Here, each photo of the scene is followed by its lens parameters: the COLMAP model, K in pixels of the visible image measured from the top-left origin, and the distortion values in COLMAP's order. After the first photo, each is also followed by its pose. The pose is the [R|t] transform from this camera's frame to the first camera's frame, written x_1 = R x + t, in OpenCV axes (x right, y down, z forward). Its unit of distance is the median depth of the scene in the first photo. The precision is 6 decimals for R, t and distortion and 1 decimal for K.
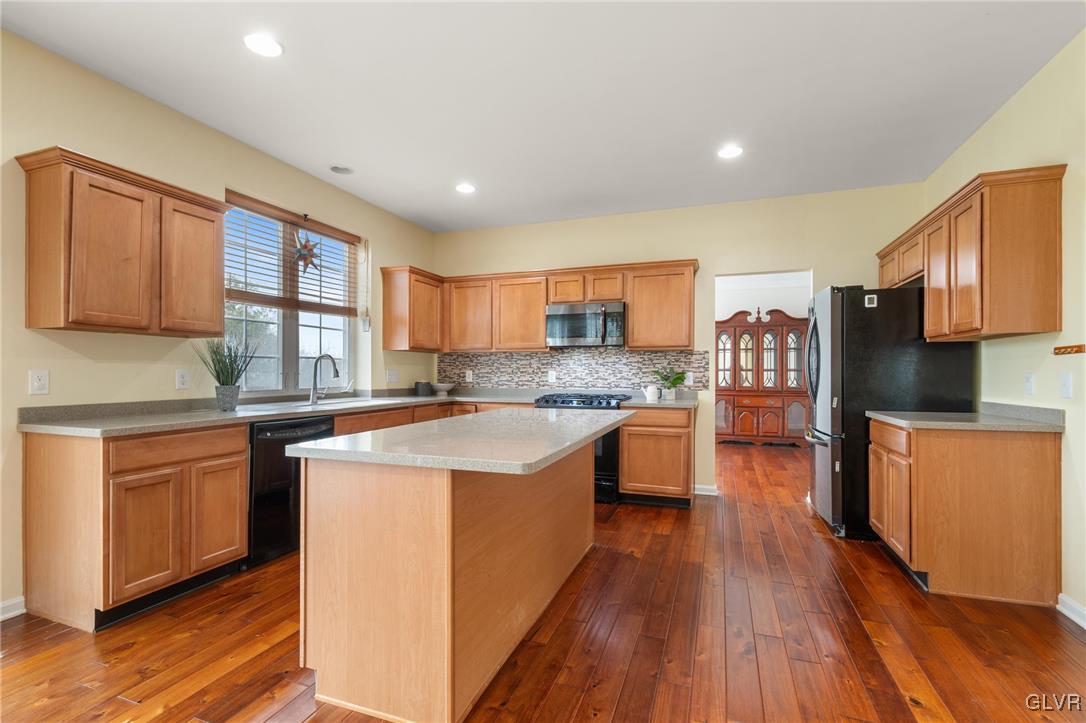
lens RADIAL K [[487.7, 0, 536.4], [0, 487.7, 371.8], [0, 0, 1]] dist [0.000164, -0.000177]
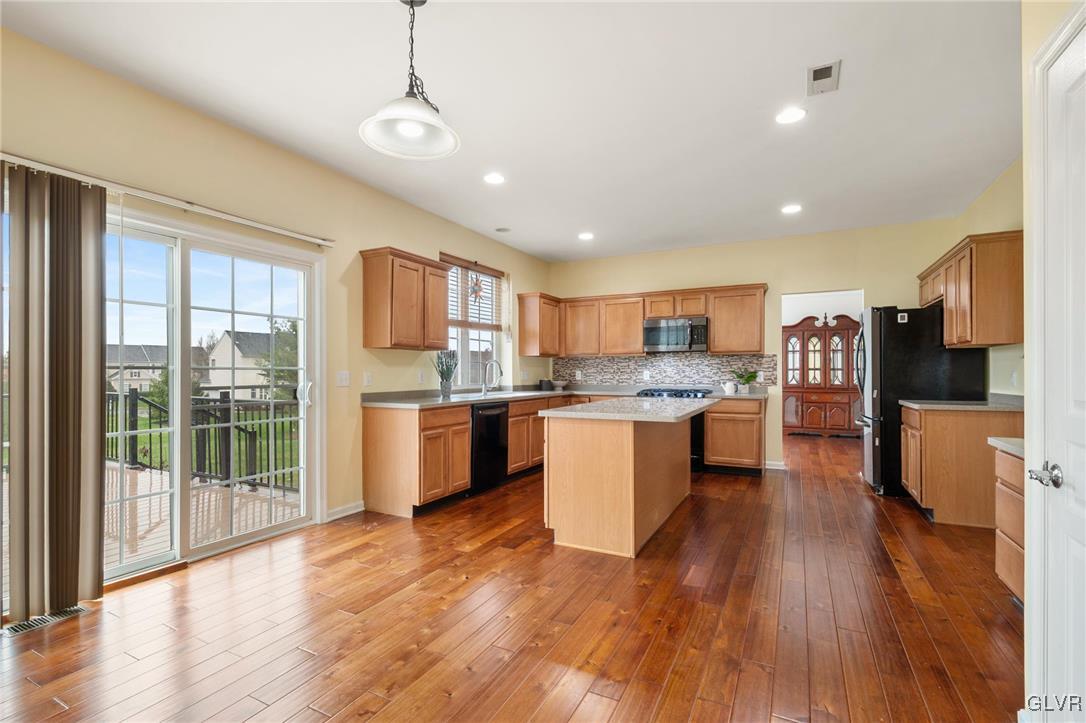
lens RADIAL K [[487.7, 0, 536.4], [0, 487.7, 371.8], [0, 0, 1]] dist [0.000164, -0.000177]
pose [[0.991949, -0.003804, -0.126580, -0.123664], [0.003792, 0.999993, -0.000333, -0.000398], [0.126580, -0.000150, 0.991956, -0.394920]]
